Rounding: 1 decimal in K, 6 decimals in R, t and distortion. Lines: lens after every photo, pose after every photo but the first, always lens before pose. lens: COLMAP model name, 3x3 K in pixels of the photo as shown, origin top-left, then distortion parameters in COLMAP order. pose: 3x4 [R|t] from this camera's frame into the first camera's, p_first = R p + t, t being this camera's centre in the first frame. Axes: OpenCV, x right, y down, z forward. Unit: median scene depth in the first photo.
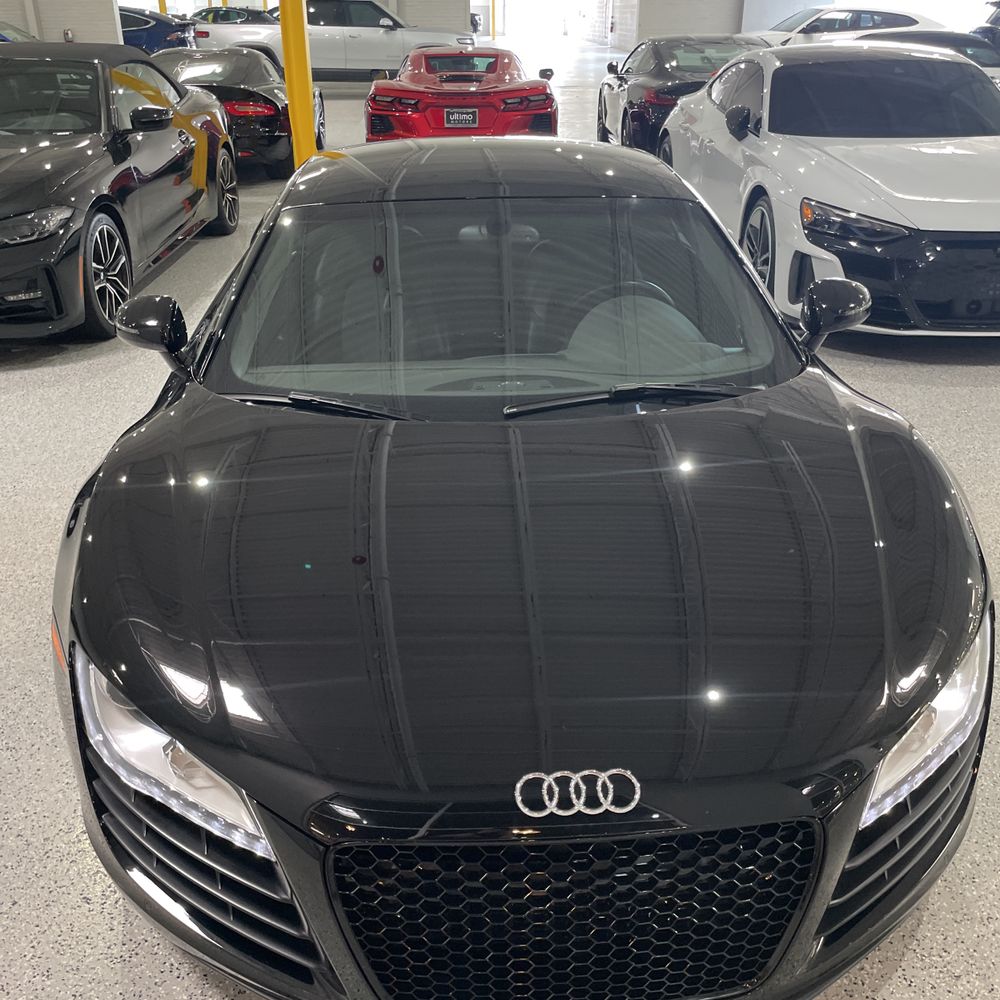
lens RADIAL K [[1022.5, 0, 500.0], [0, 1022.5, 500.0], [0, 0, 1]] dist [0.083062, -0.117215]
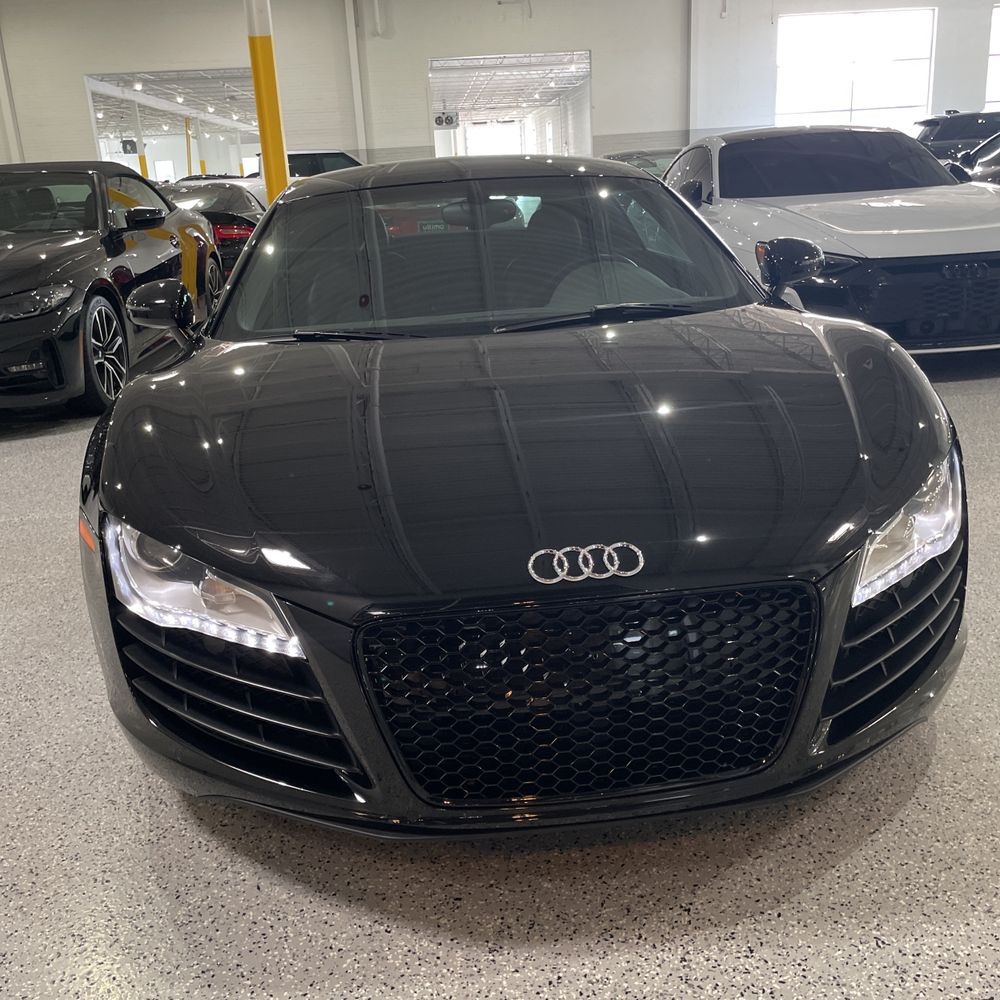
lens RADIAL K [[1022.5, 0, 500.0], [0, 1022.5, 500.0], [0, 0, 1]] dist [0.083062, -0.117215]
pose [[0.998063, -0.059525, 0.018076, -0.022020], [0.061497, 0.987917, -0.142259, 0.272693], [-0.009390, 0.143096, 0.989664, -0.048462]]
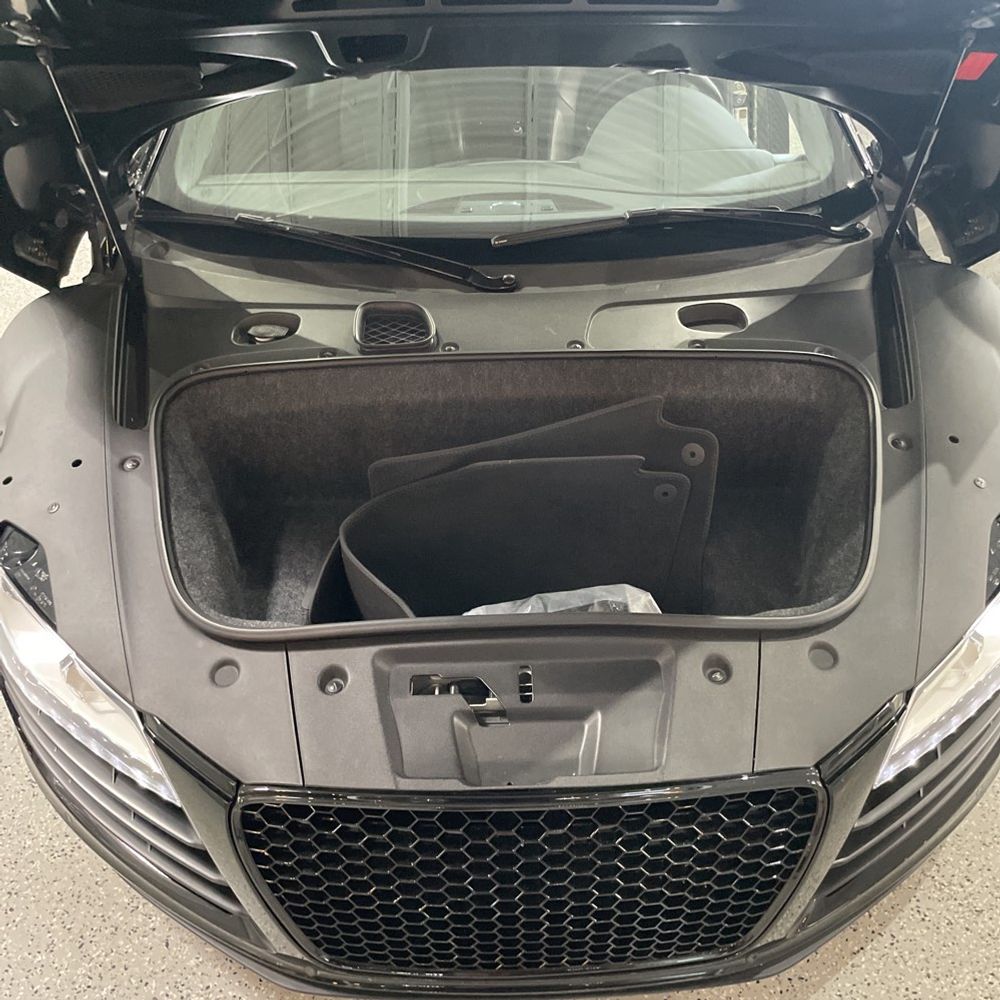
lens RADIAL K [[1015.7, 0, 513.1], [0, 1015.7, 490.7], [0, 0, 1]] dist [0.096389, -0.137984]
pose [[0.998658, 0.021911, -0.046917, 0.072561], [-0.012071, 0.979605, 0.200568, -0.064104], [0.050354, -0.199733, 0.978556, 0.177489]]
